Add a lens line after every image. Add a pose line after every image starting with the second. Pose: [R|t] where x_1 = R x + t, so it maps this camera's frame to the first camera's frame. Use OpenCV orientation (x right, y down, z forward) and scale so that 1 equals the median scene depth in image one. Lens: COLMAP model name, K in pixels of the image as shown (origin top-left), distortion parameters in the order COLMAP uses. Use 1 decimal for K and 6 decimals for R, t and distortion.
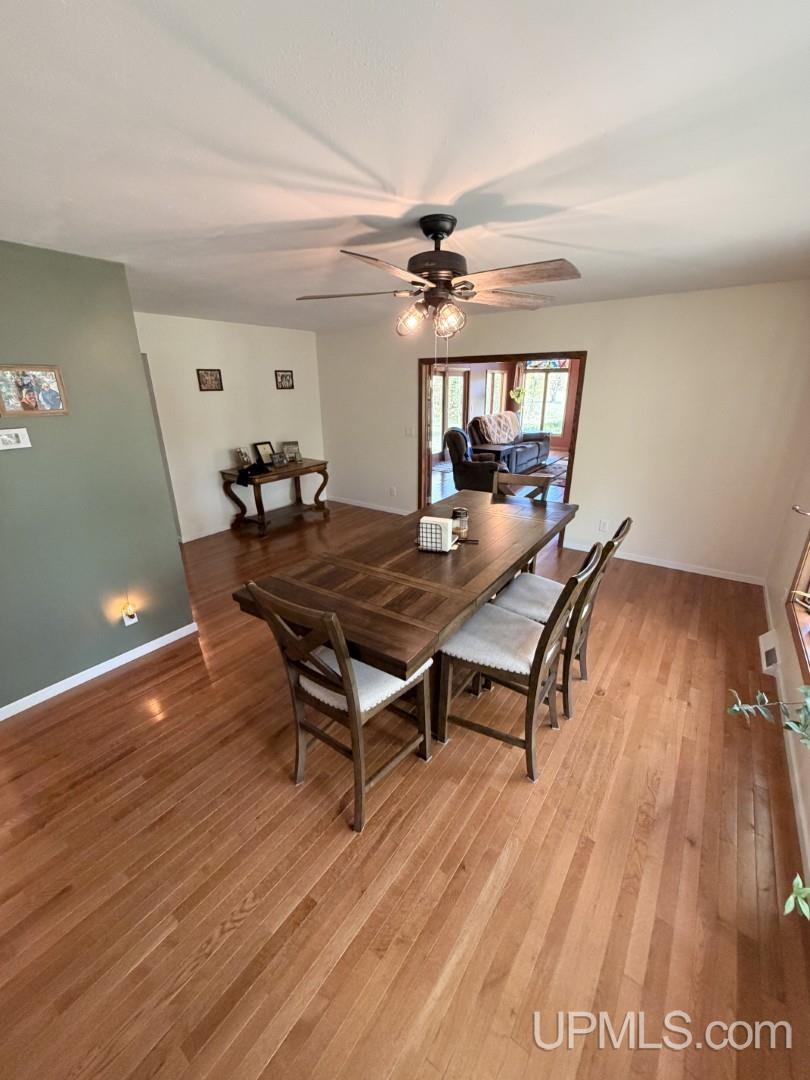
lens RADIAL K [[429.6, 0, 404.8], [0, 429.6, 538.0], [0, 0, 1]] dist [-0.000385, -0.000365]
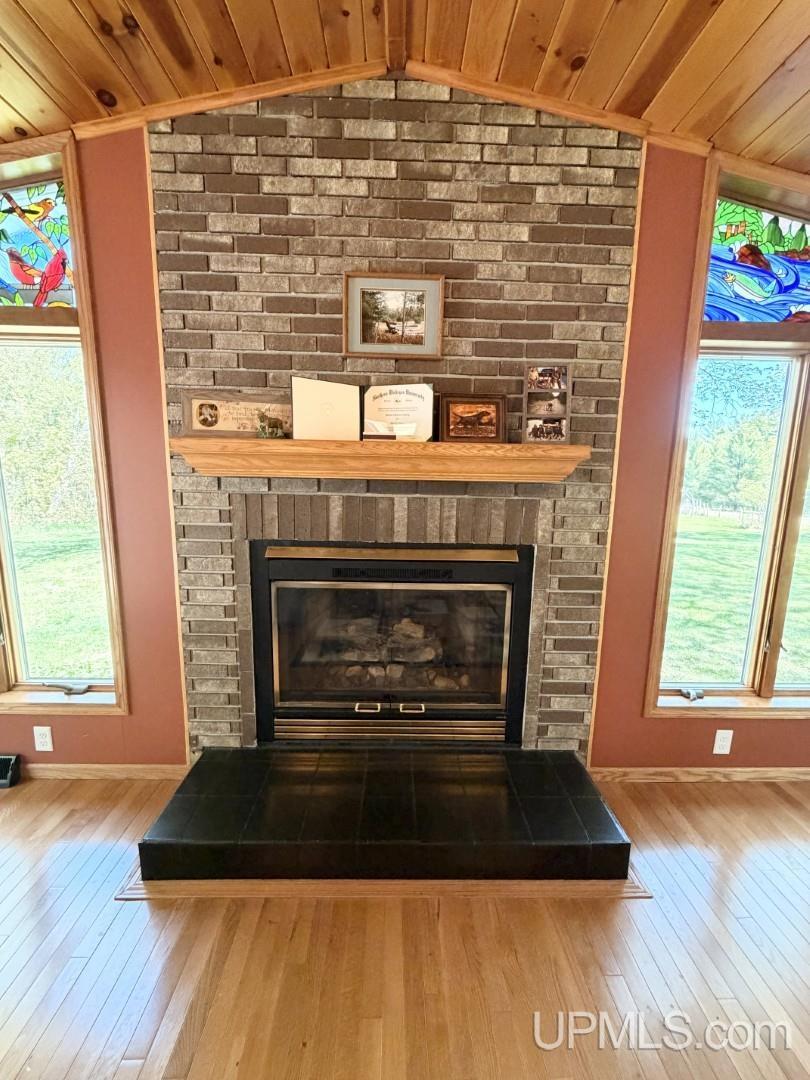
lens RADIAL K [[429.6, 0, 404.8], [0, 429.6, 538.0], [0, 0, 1]] dist [-0.000385, -0.000365]
pose [[0.801953, -0.076614, 0.592454, 0.759009], [0.182635, 0.975701, -0.121043, -0.550395], [-0.568784, 0.205274, 0.796459, 1.667096]]
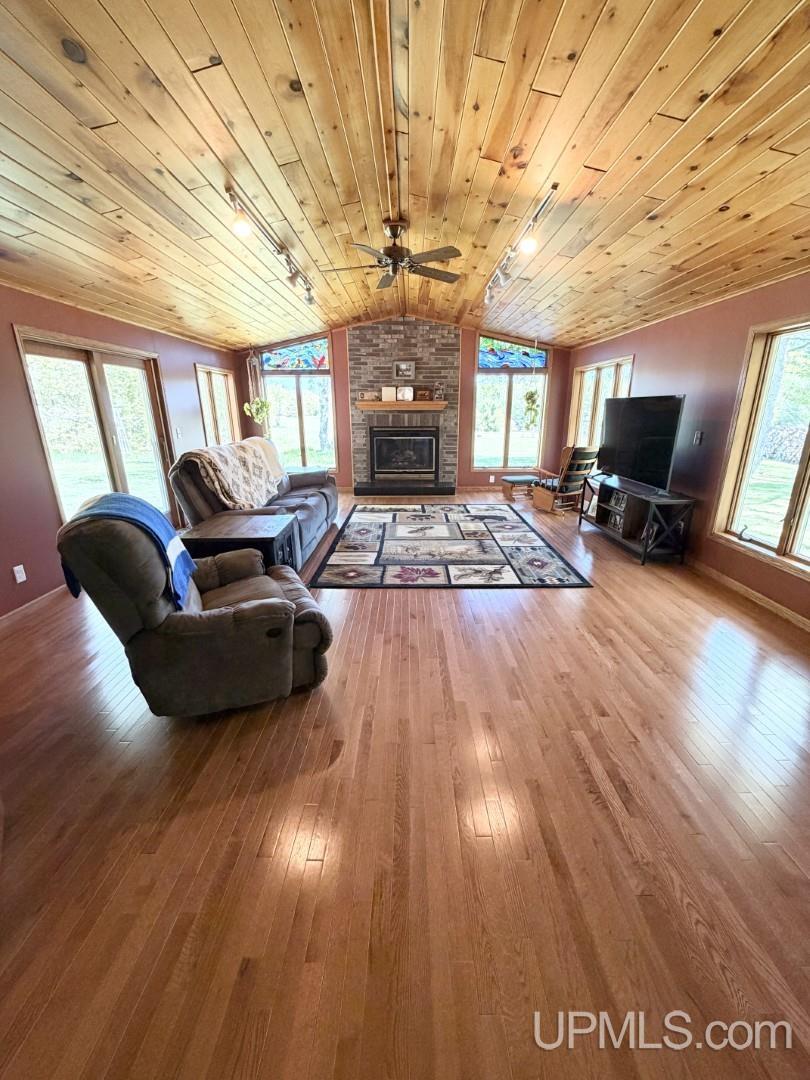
lens RADIAL K [[429.6, 0, 404.8], [0, 429.6, 538.0], [0, 0, 1]] dist [-0.000385, -0.000365]
pose [[0.821408, -0.165291, 0.545864, 0.150472], [0.194942, 0.980808, 0.003649, -0.246962], [-0.535991, 0.103414, 0.837866, 0.837572]]
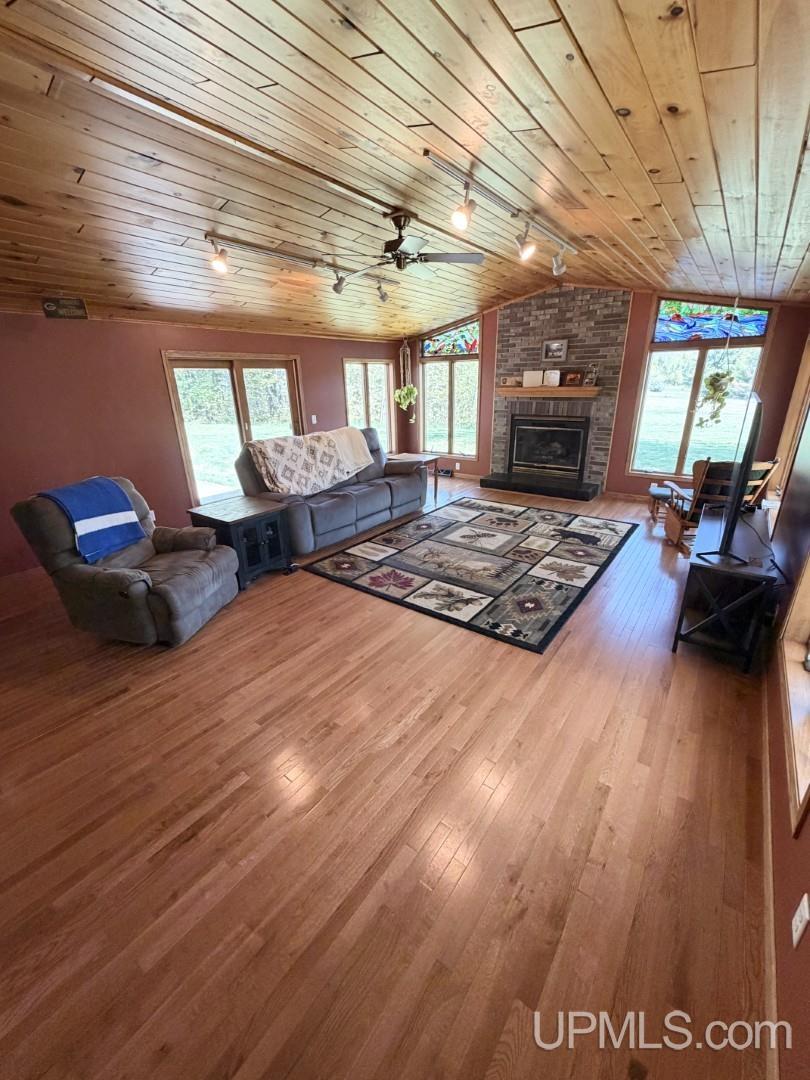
lens RADIAL K [[429.6, 0, 404.8], [0, 429.6, 538.0], [0, 0, 1]] dist [-0.000385, -0.000365]
pose [[0.999361, -0.003998, -0.035533, 0.590679], [0.004200, 0.999976, 0.005596, -0.255778], [0.035510, -0.005741, 0.999353, 0.729095]]
